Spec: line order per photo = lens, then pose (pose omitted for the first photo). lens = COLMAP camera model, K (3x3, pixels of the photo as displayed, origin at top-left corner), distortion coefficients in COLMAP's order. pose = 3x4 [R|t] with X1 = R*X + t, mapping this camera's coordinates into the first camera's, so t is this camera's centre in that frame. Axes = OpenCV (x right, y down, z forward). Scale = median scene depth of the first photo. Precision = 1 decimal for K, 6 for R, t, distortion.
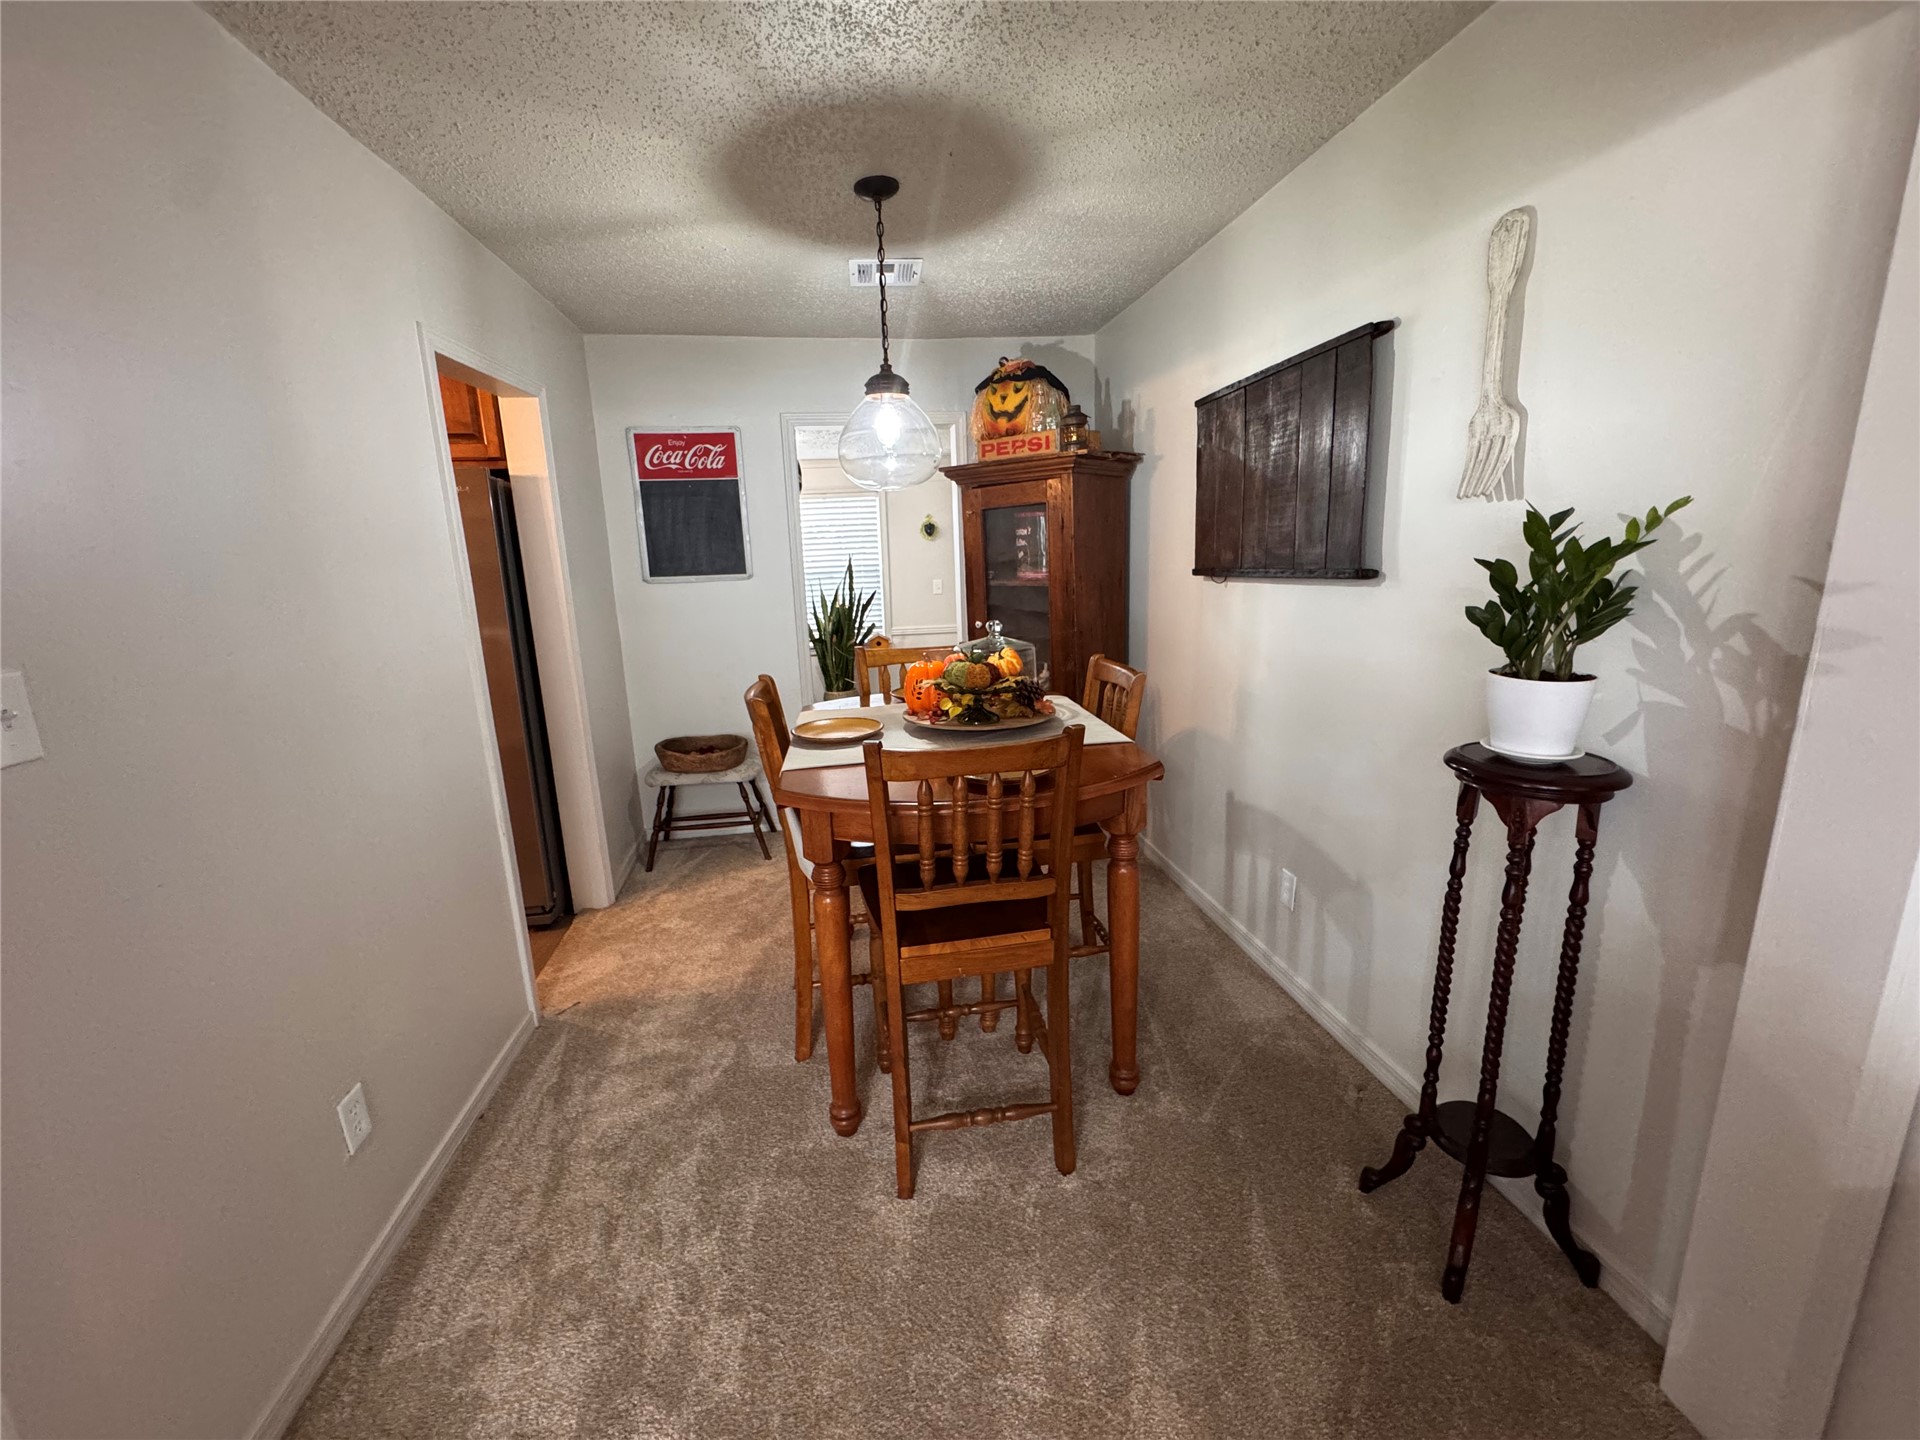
lens RADIAL K [[767.5, 0, 955.1], [0, 767.5, 708.7], [0, 0, 1]] dist [-0.000149, 0.000343]
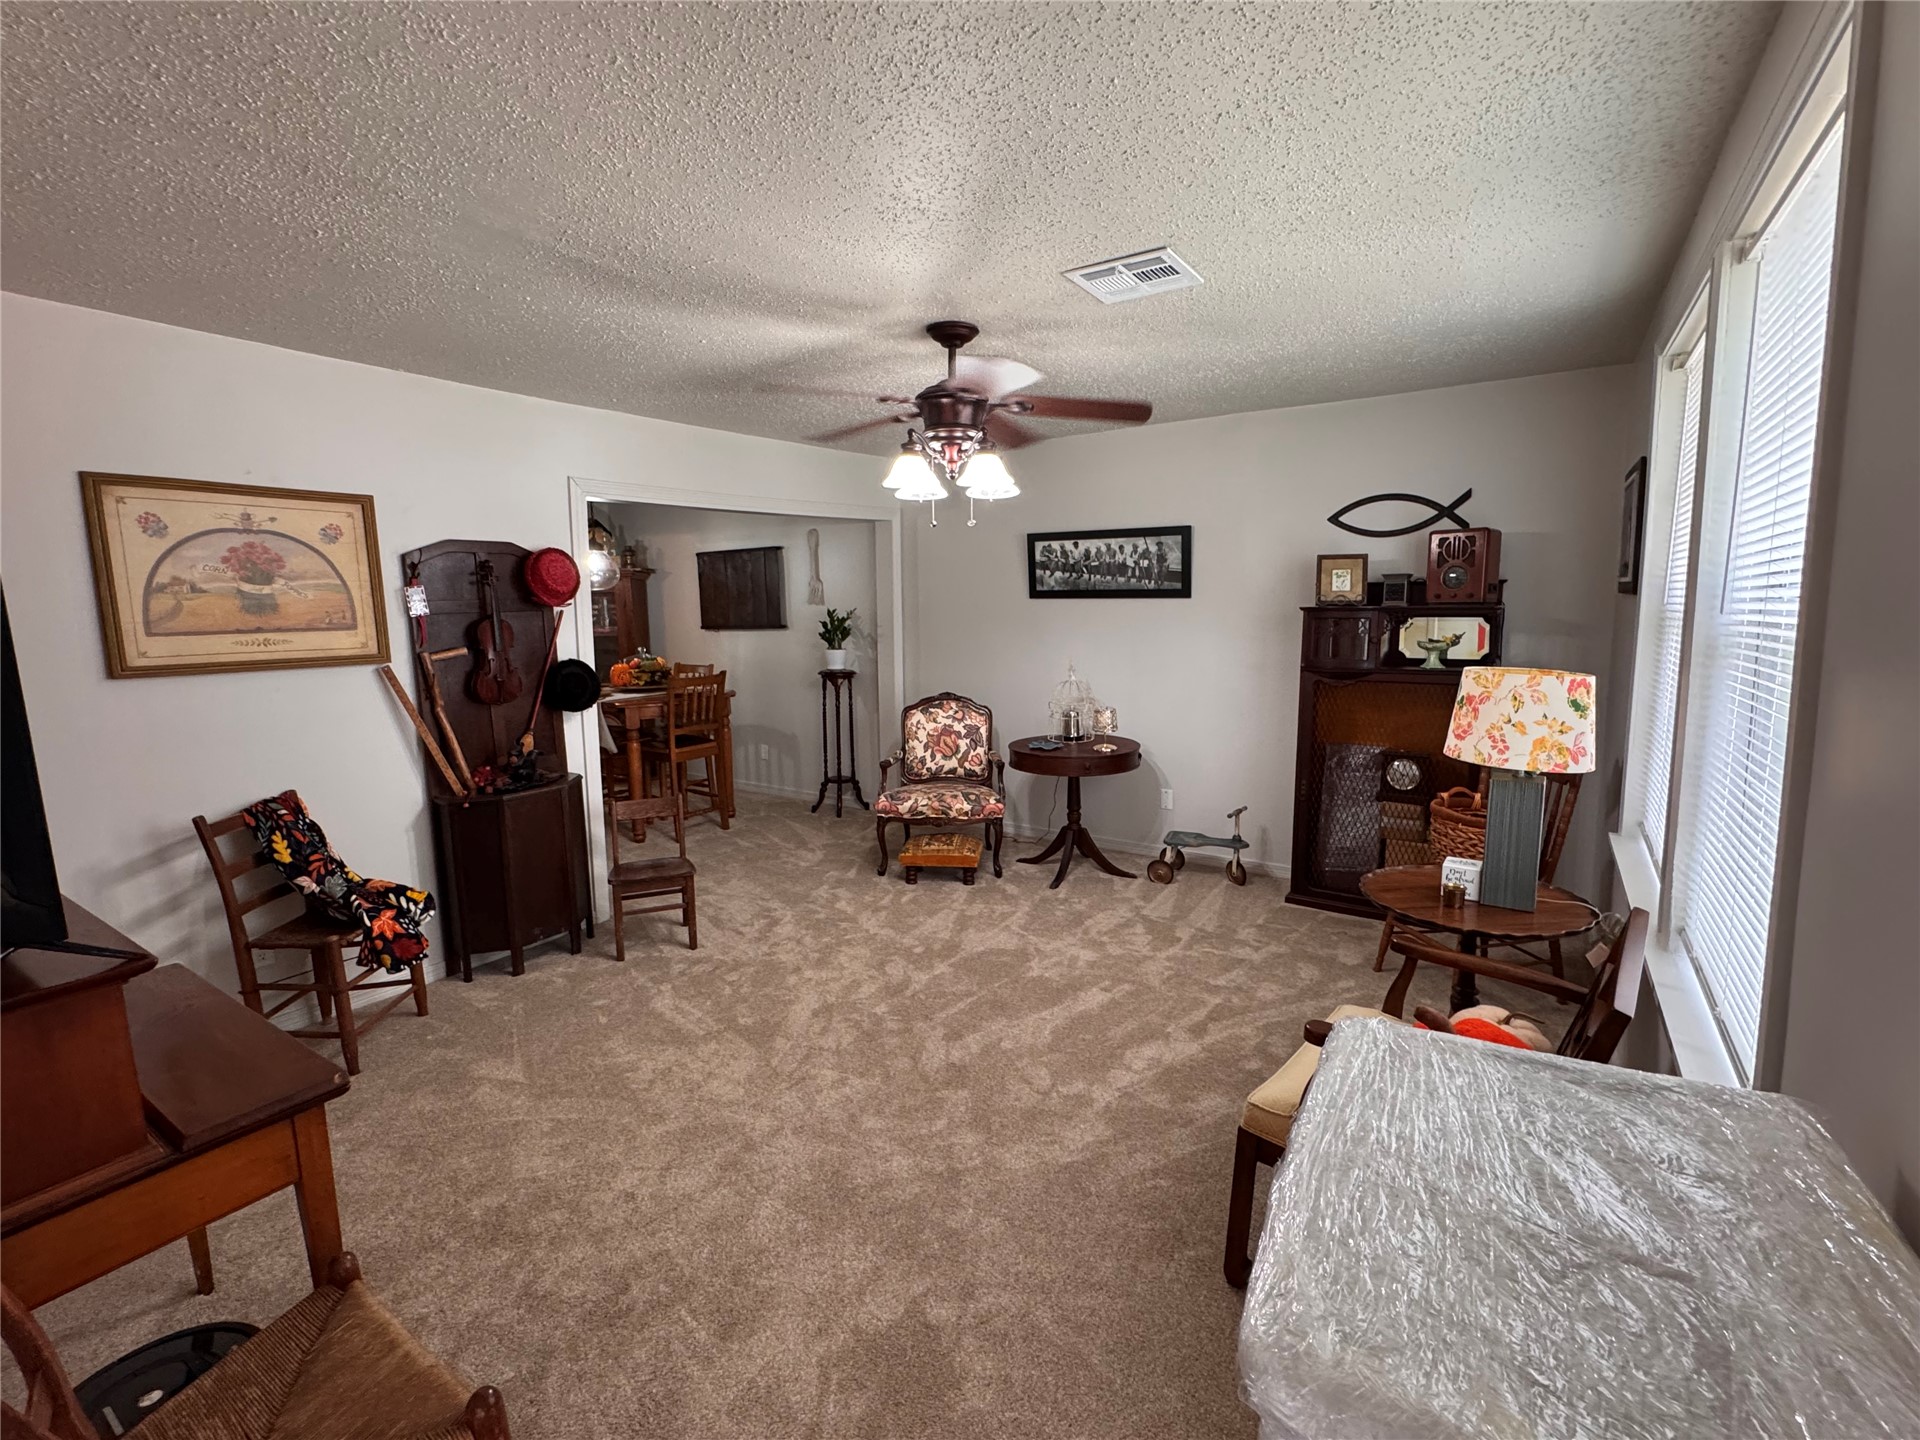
lens RADIAL K [[844.3, 0, 961.7], [0, 844.3, 716.4], [0, 0, 1]] dist [-0.001310, 0.000019]
pose [[0.683429, -0.074972, 0.726157, -1.885751], [0.139353, 0.989819, -0.028960, 0.487752], [-0.716593, 0.120985, 0.686918, -2.303271]]
